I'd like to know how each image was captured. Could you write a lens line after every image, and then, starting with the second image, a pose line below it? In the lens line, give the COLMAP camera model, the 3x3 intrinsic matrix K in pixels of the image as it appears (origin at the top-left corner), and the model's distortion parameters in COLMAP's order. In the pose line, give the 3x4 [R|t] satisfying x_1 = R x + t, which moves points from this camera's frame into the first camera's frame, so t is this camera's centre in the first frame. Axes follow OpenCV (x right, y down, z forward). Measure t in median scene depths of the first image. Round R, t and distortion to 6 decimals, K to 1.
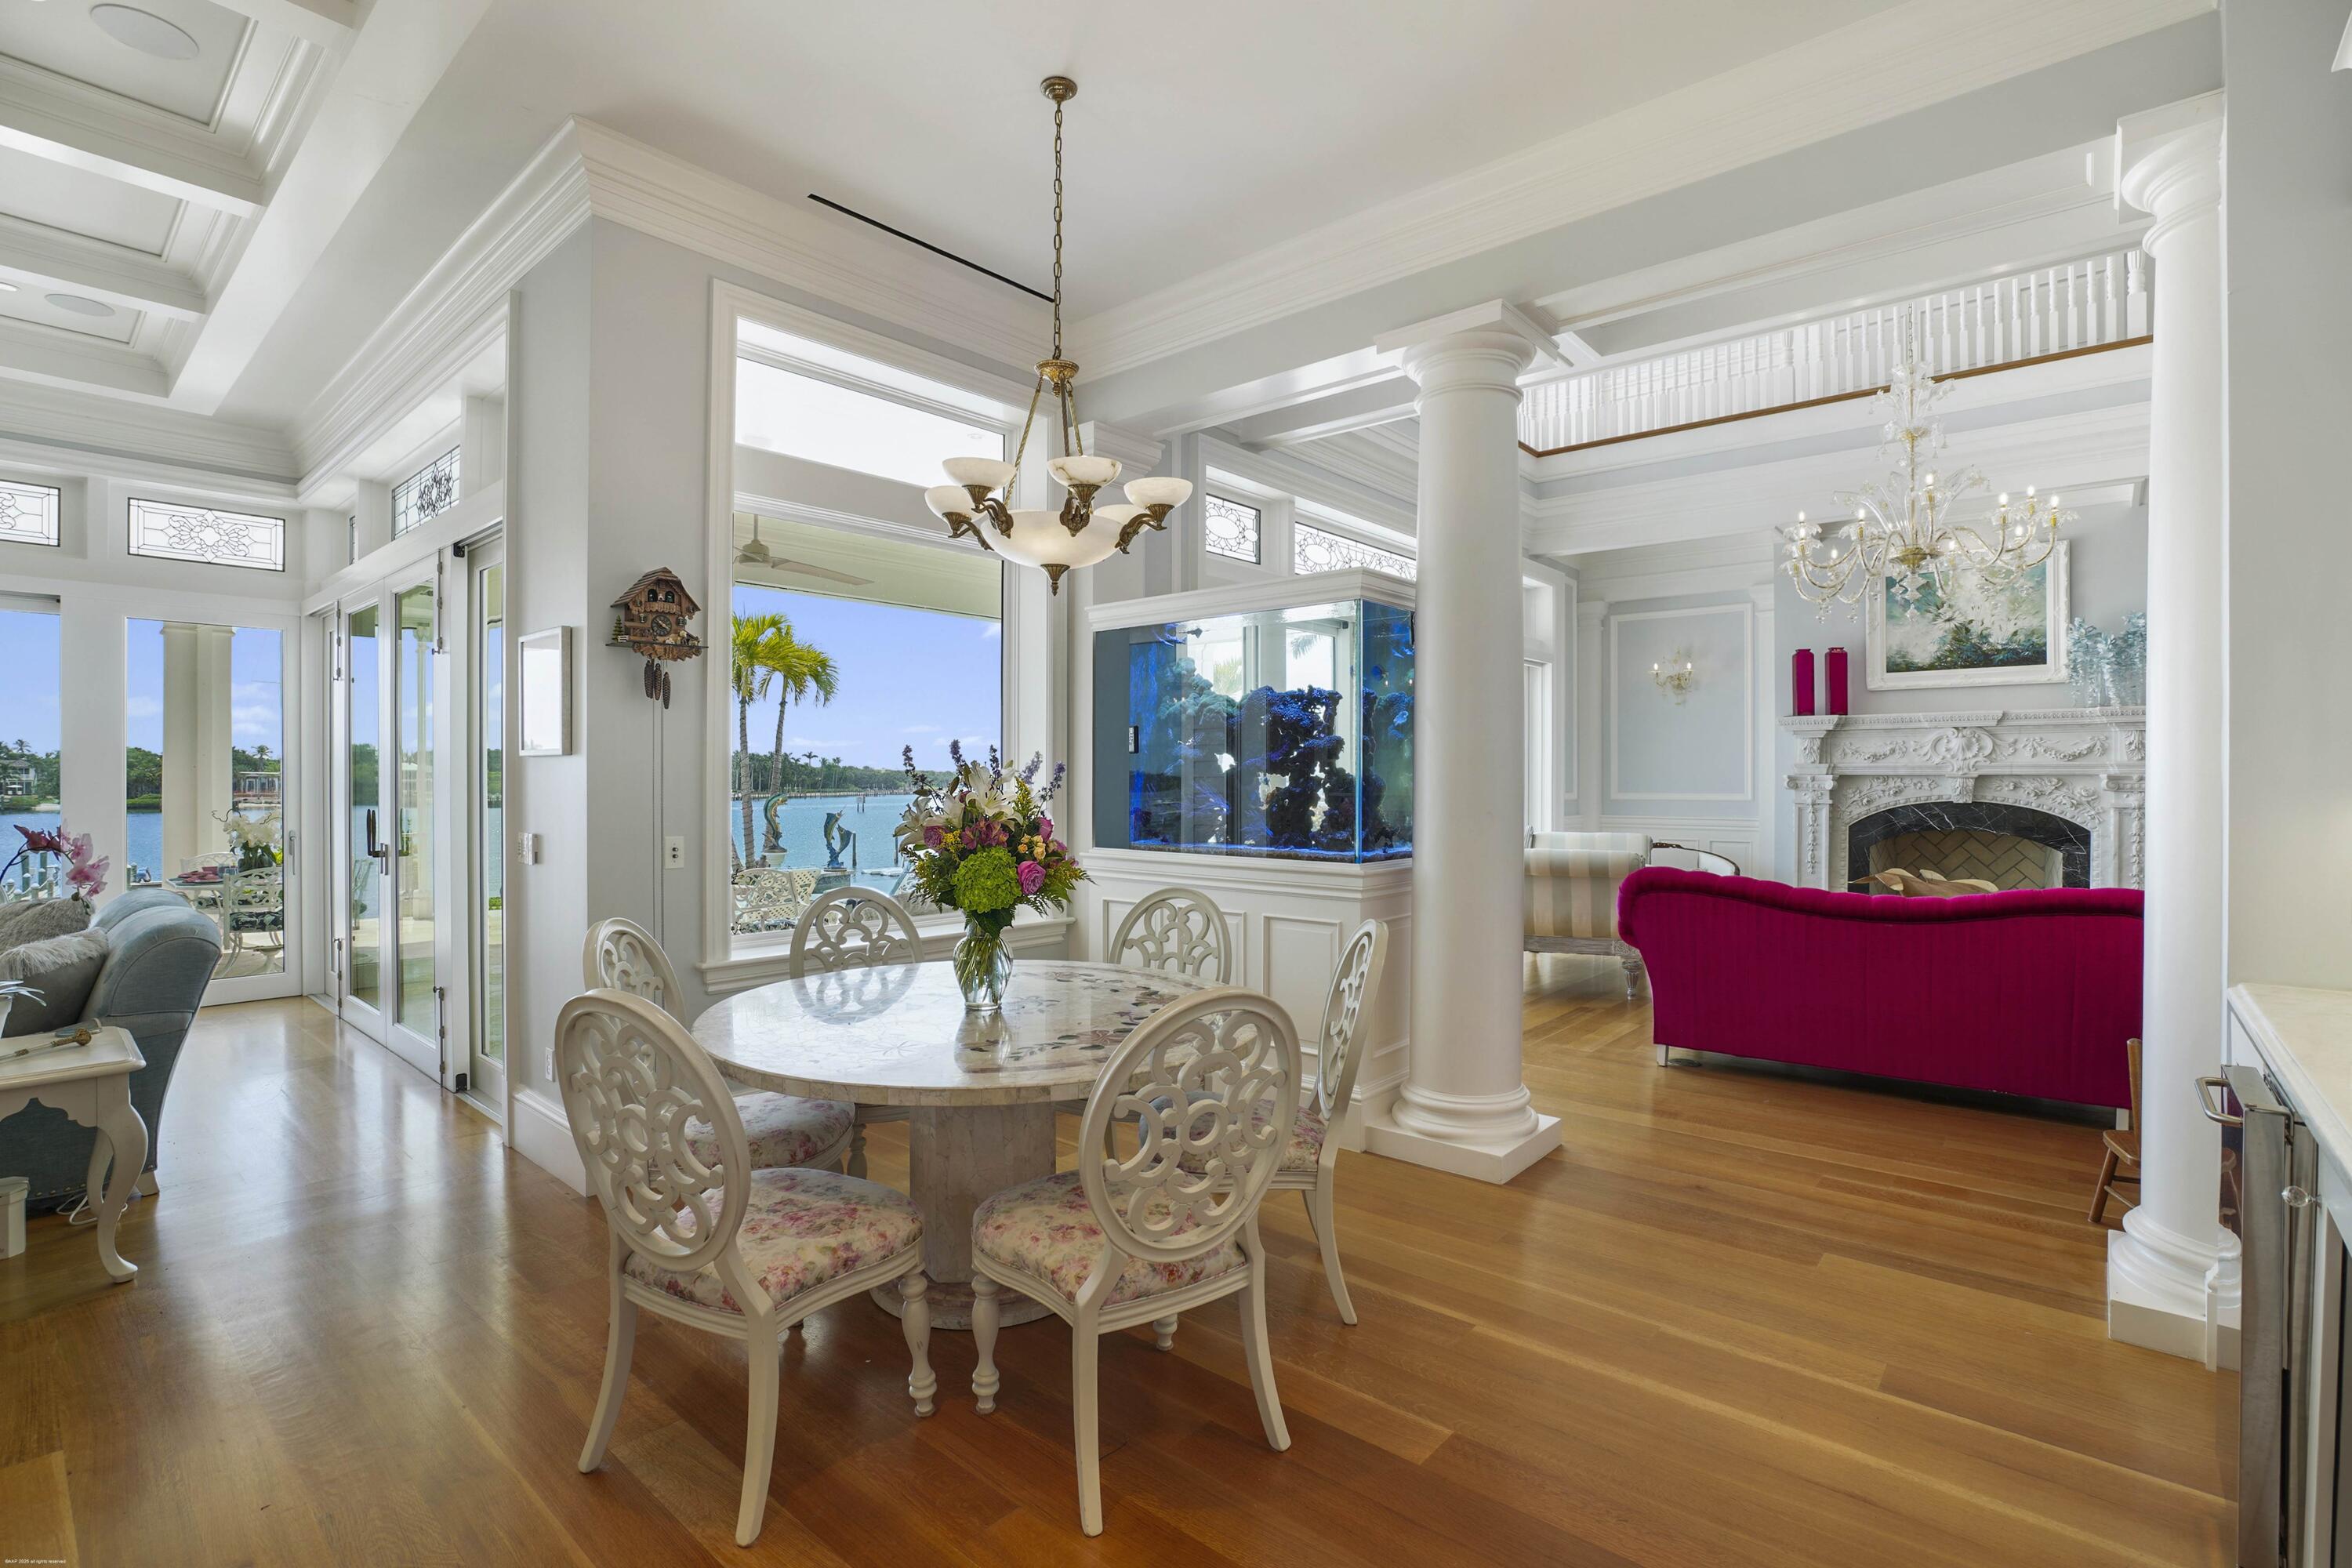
lens RADIAL K [[1073.0, 0, 1176.3], [0, 1073.0, 778.5], [0, 0, 1]] dist [-0.024005, -0.000058]
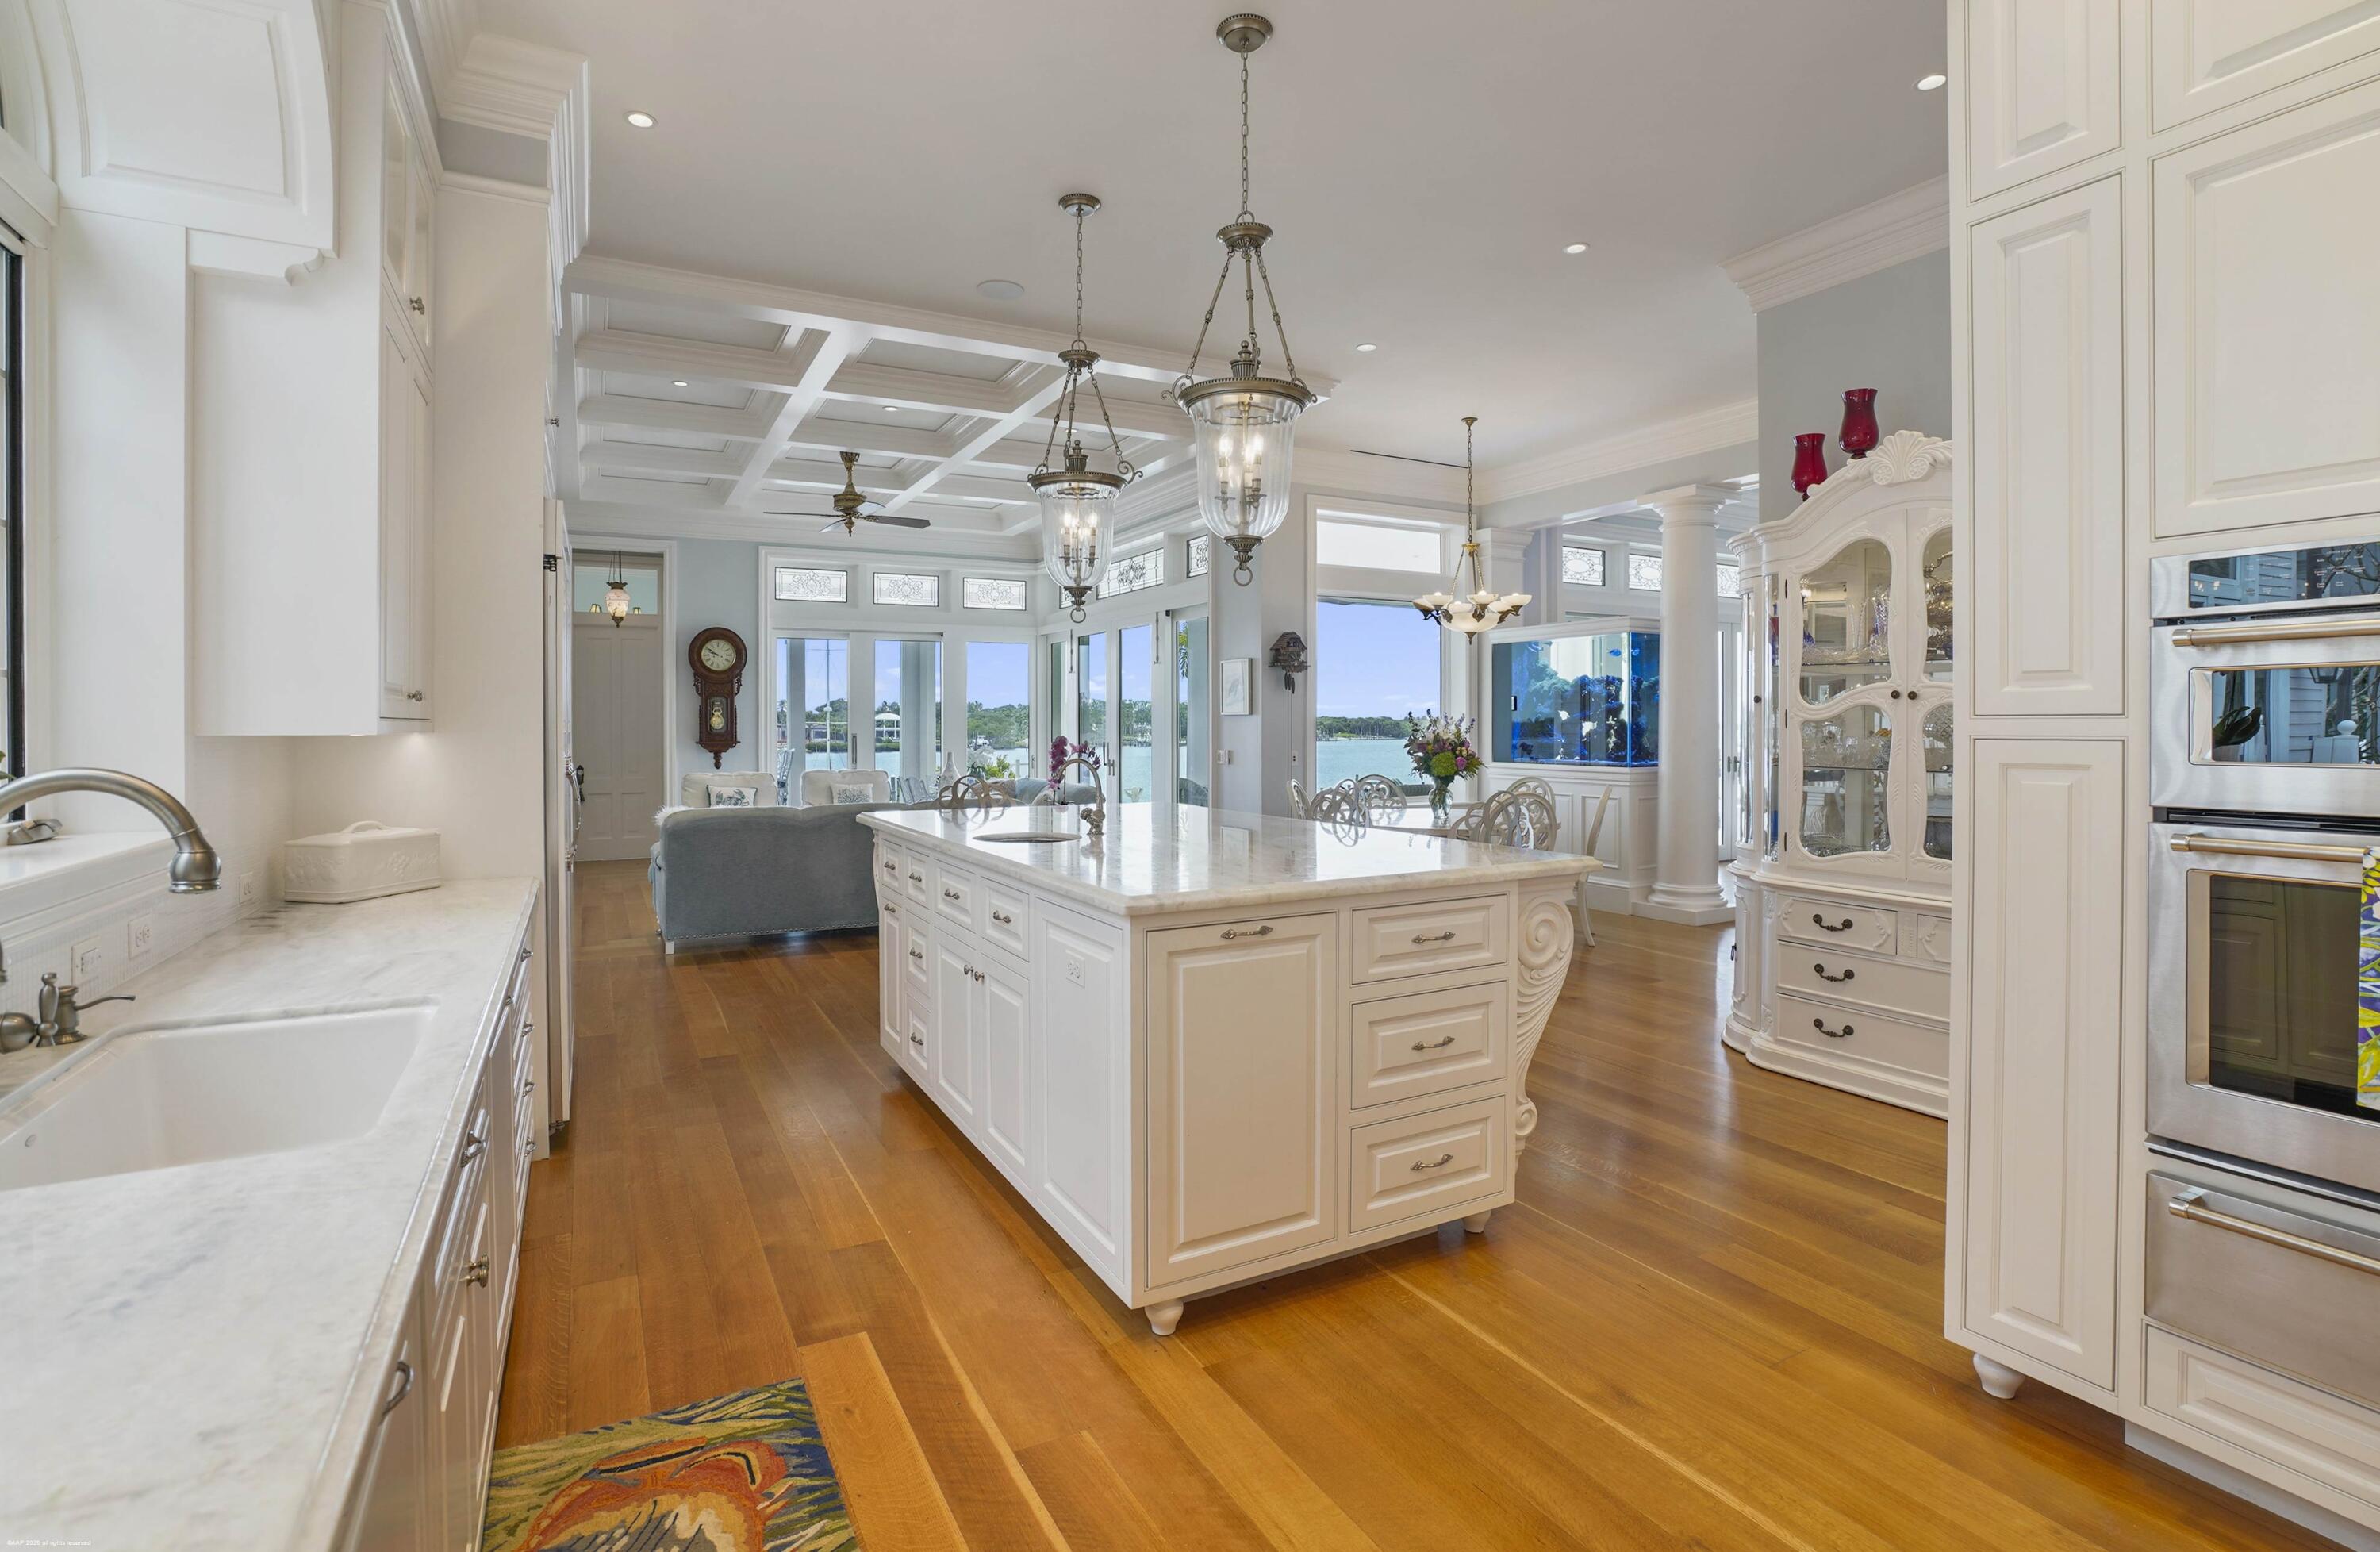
lens RADIAL K [[1128.1, 0, 1203.9], [0, 1128.1, 723.2], [0, 0, 1]] dist [-0.025555, -0.000073]
pose [[0.941277, -0.003908, -0.337614, 0.133997], [0.001903, 0.999979, -0.006269, 0.009711], [0.337631, 0.005258, 0.941264, -1.198845]]
